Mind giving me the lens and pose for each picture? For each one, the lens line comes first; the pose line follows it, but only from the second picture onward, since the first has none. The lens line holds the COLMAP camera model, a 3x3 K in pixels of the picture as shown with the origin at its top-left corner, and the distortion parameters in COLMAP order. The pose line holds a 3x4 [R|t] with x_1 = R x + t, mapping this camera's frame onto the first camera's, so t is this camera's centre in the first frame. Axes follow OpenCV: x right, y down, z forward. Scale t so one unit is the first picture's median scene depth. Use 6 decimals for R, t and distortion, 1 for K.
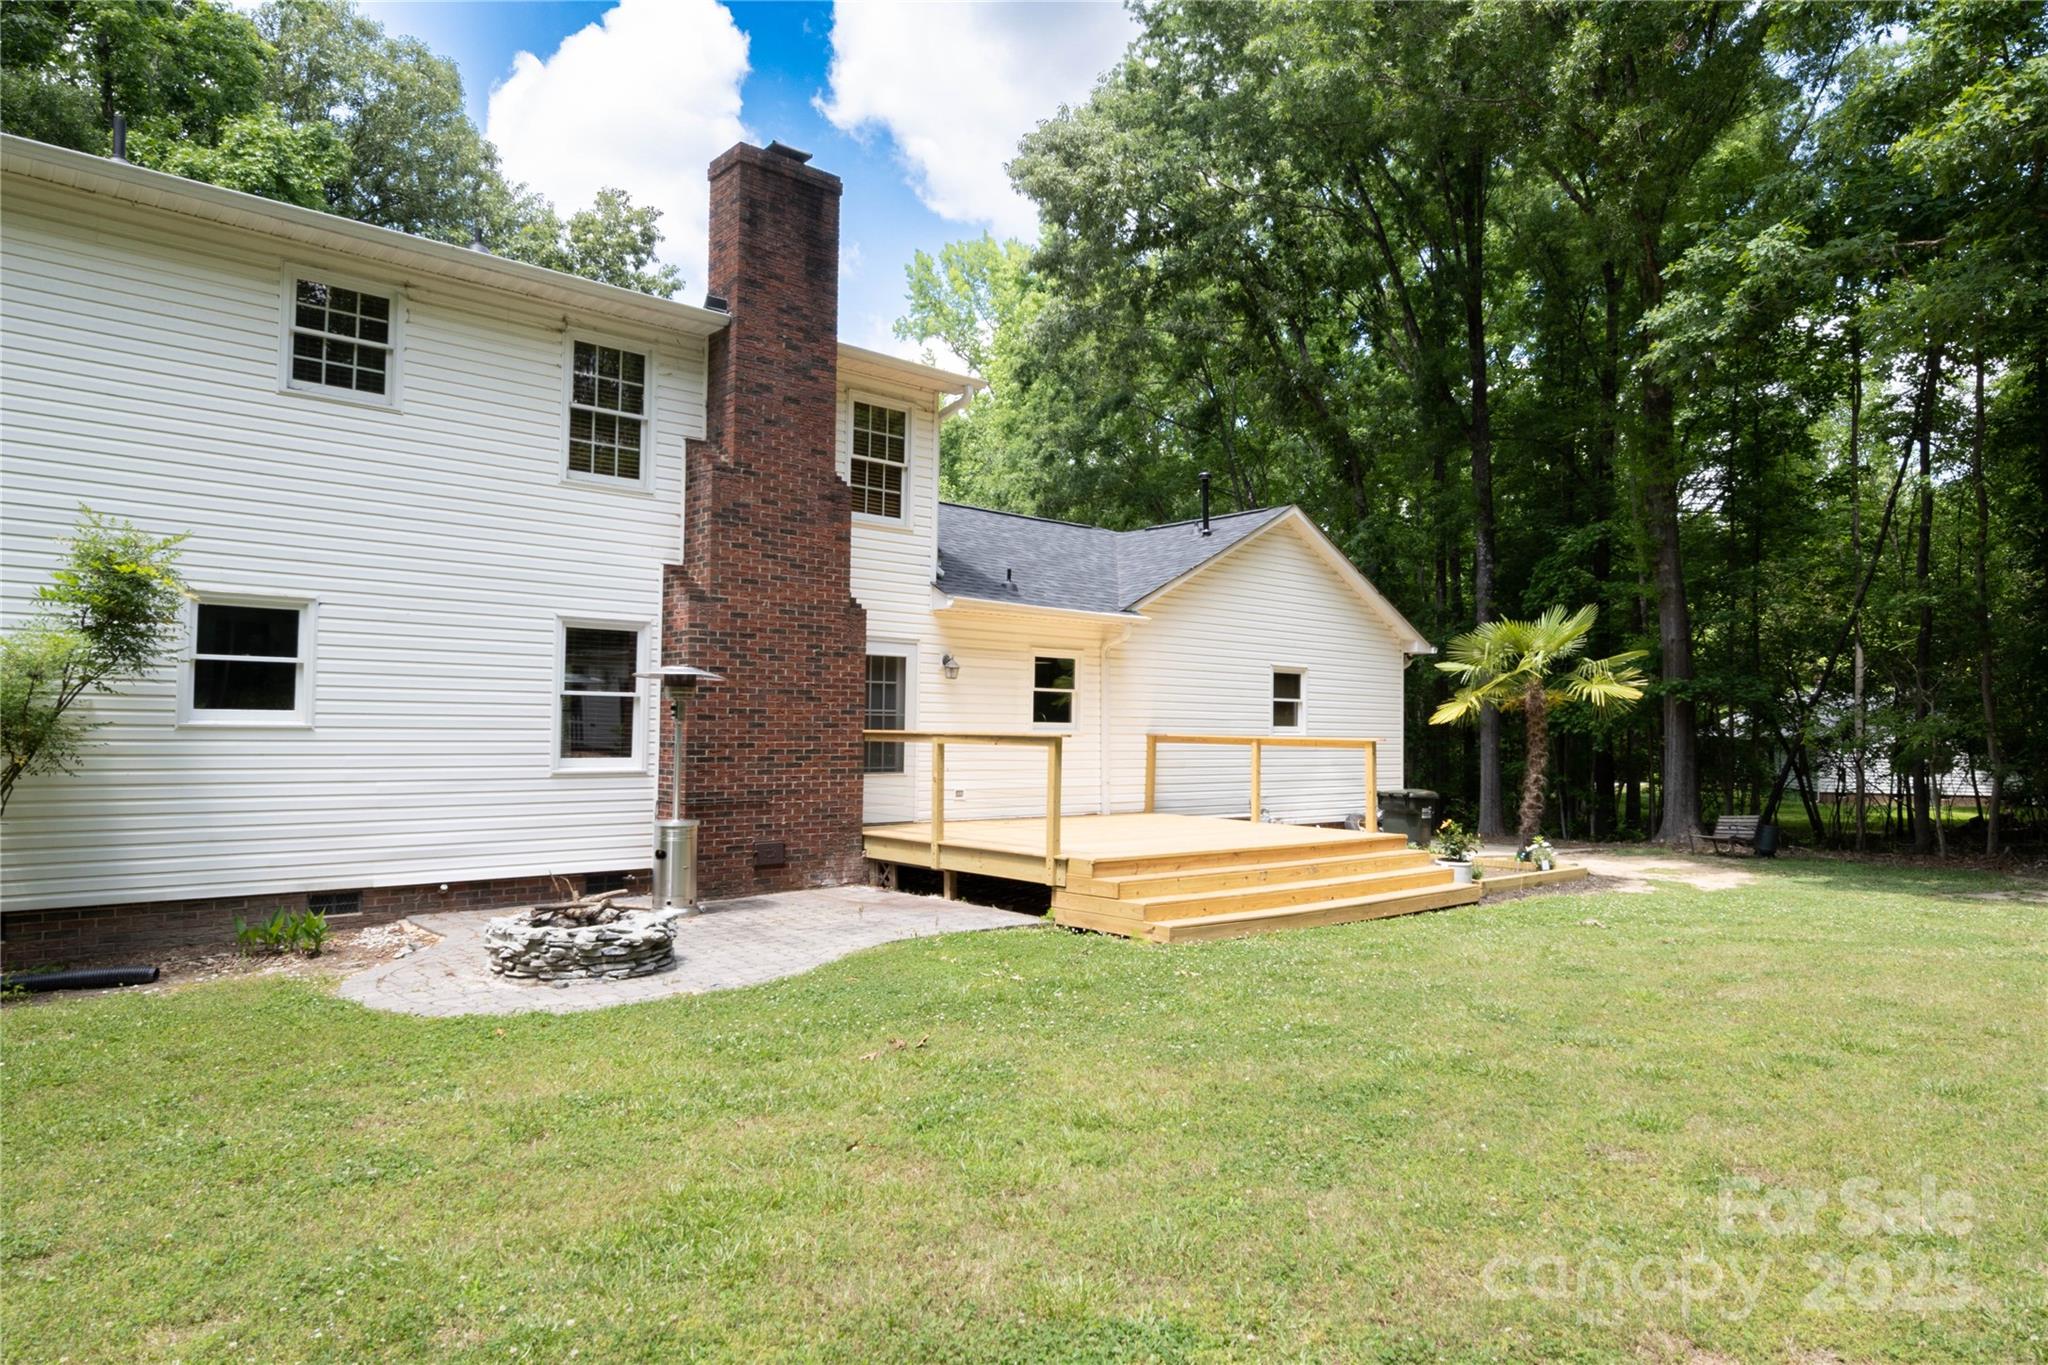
lens RADIAL K [[1256.9, 0, 1035.5], [0, 1256.9, 686.3], [0, 0, 1]] dist [0.003137, -0.000808]
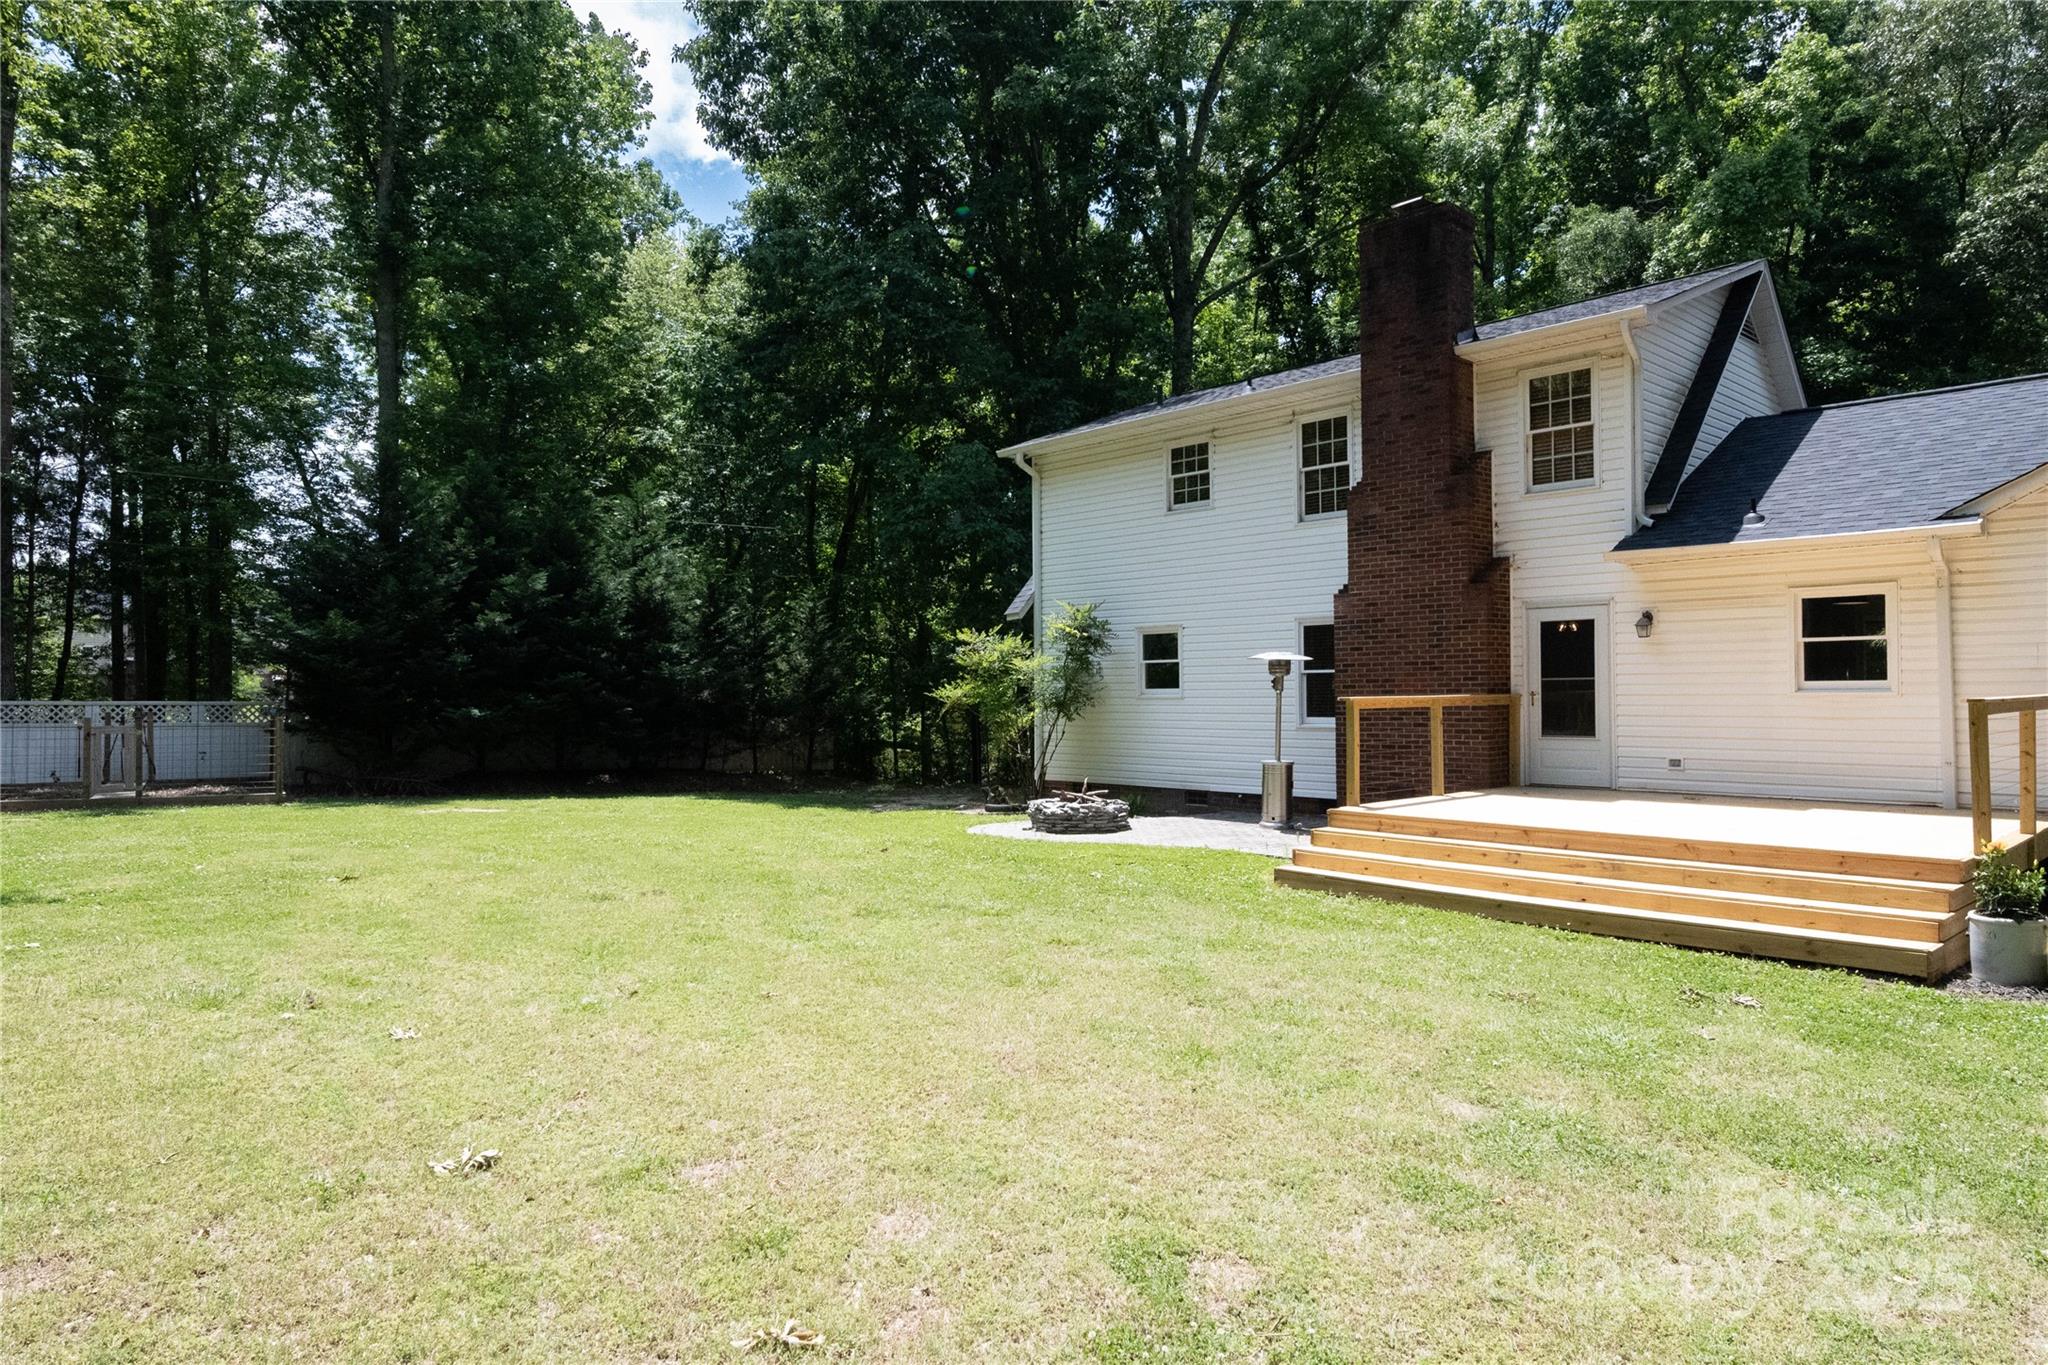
lens RADIAL K [[1256.9, 0, 1028.6], [0, 1256.9, 678.9], [0, 0, 1]] dist [0.003137, -0.000808]
pose [[0.018360, -0.030401, -0.999369, 1.022728], [0.037144, 0.998868, -0.029703, 0.042489], [0.999141, -0.036575, 0.019469, 0.641685]]
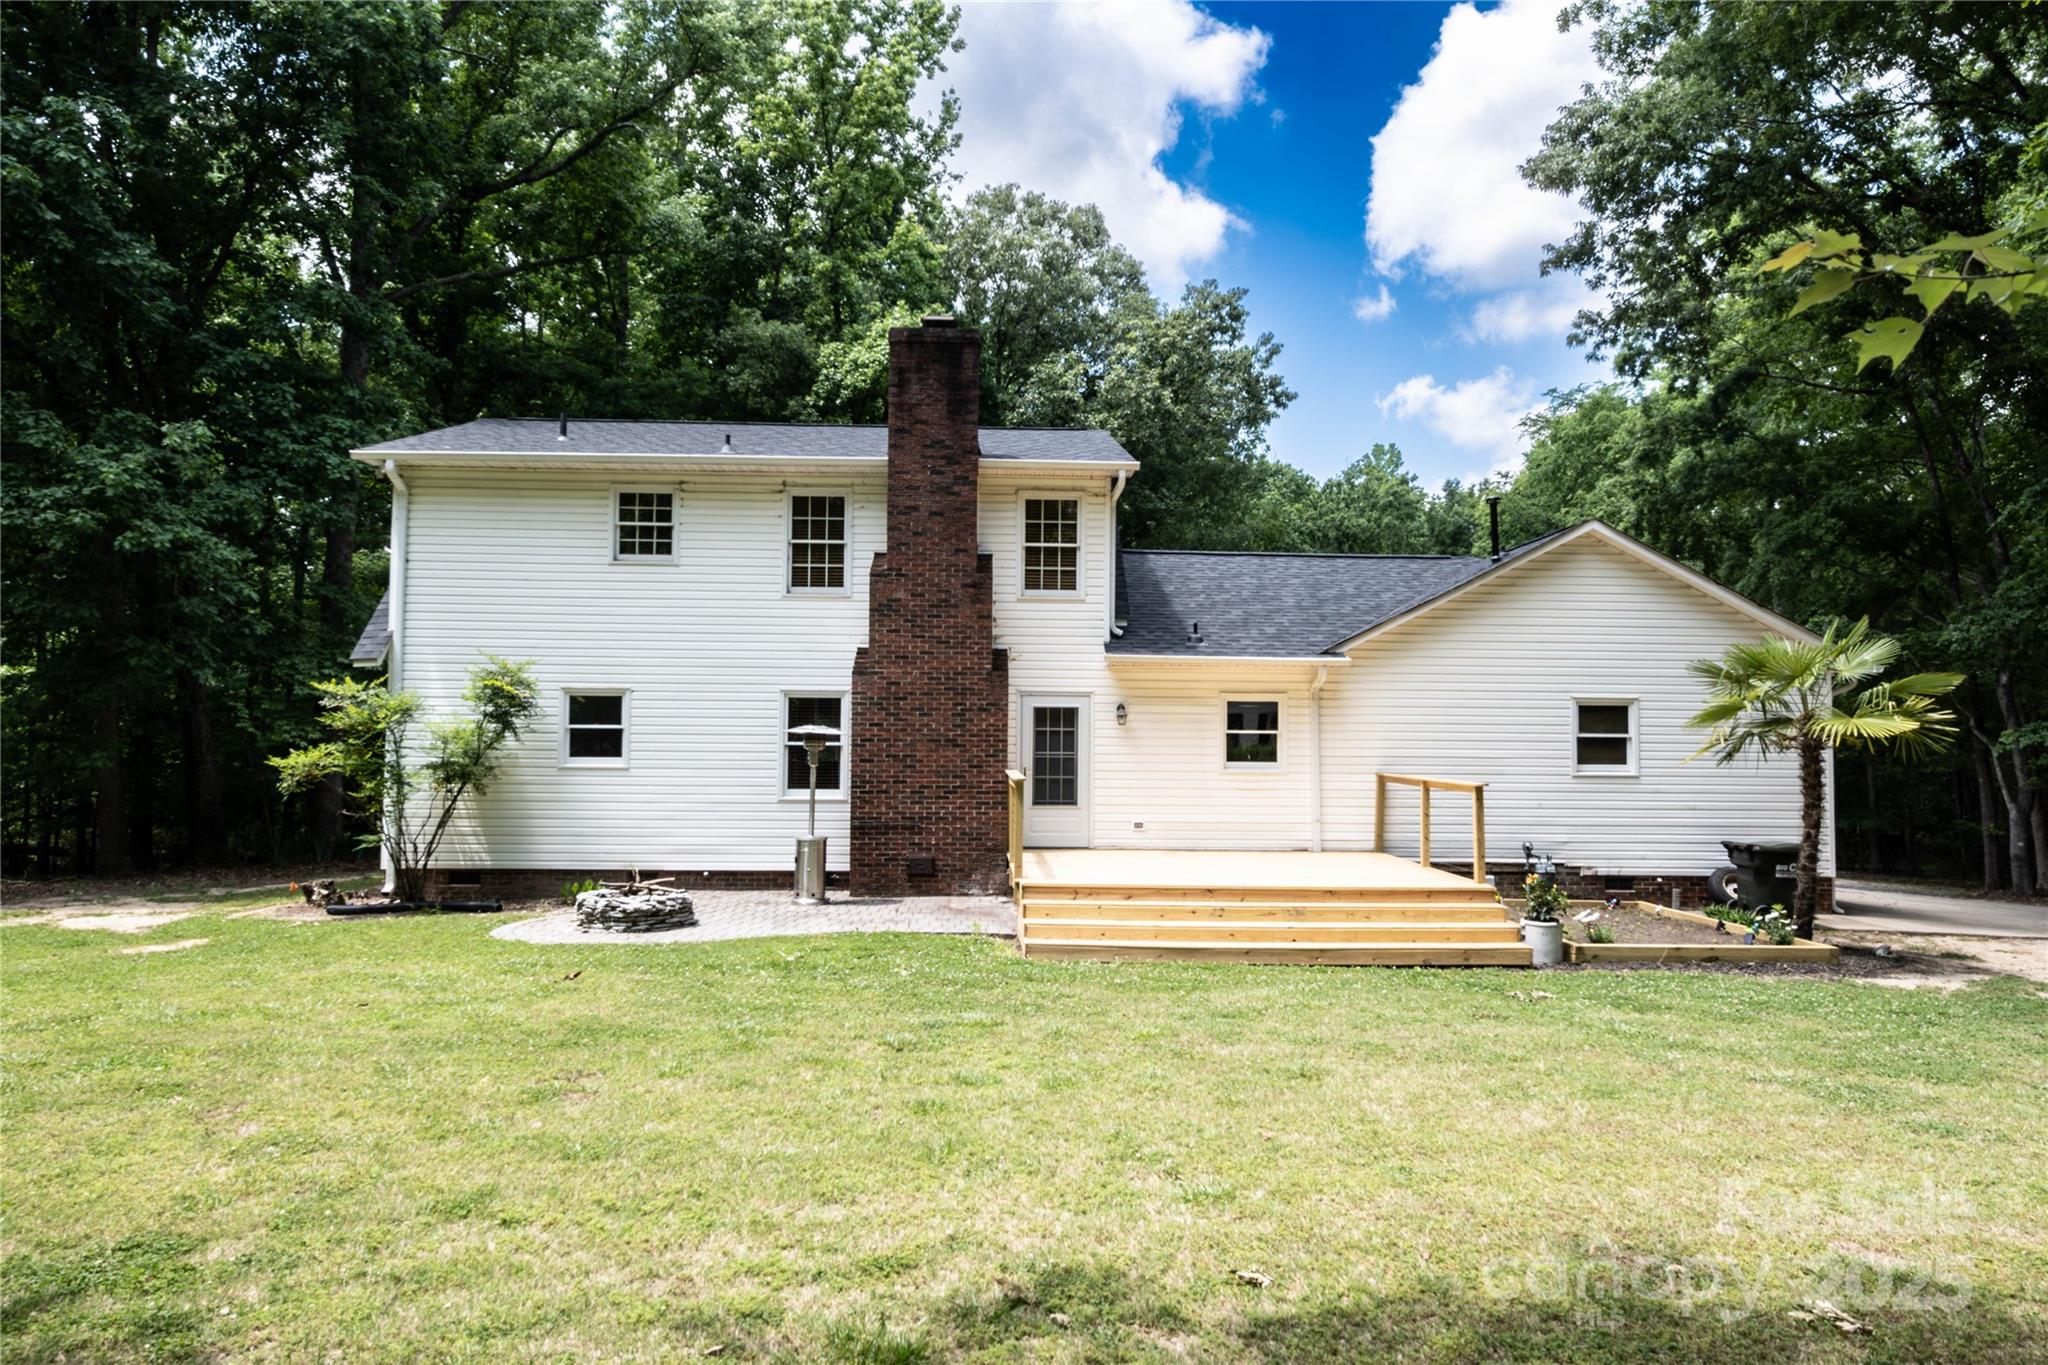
lens RADIAL K [[1256.9, 0, 1008.5], [0, 1256.9, 683.0], [0, 0, 1]] dist [0.003137, -0.000808]
pose [[0.766025, -0.035533, -0.641828, 0.716232], [0.023064, 0.999347, -0.027799, -0.017734], [0.642397, 0.006492, 0.766345, 0.065139]]
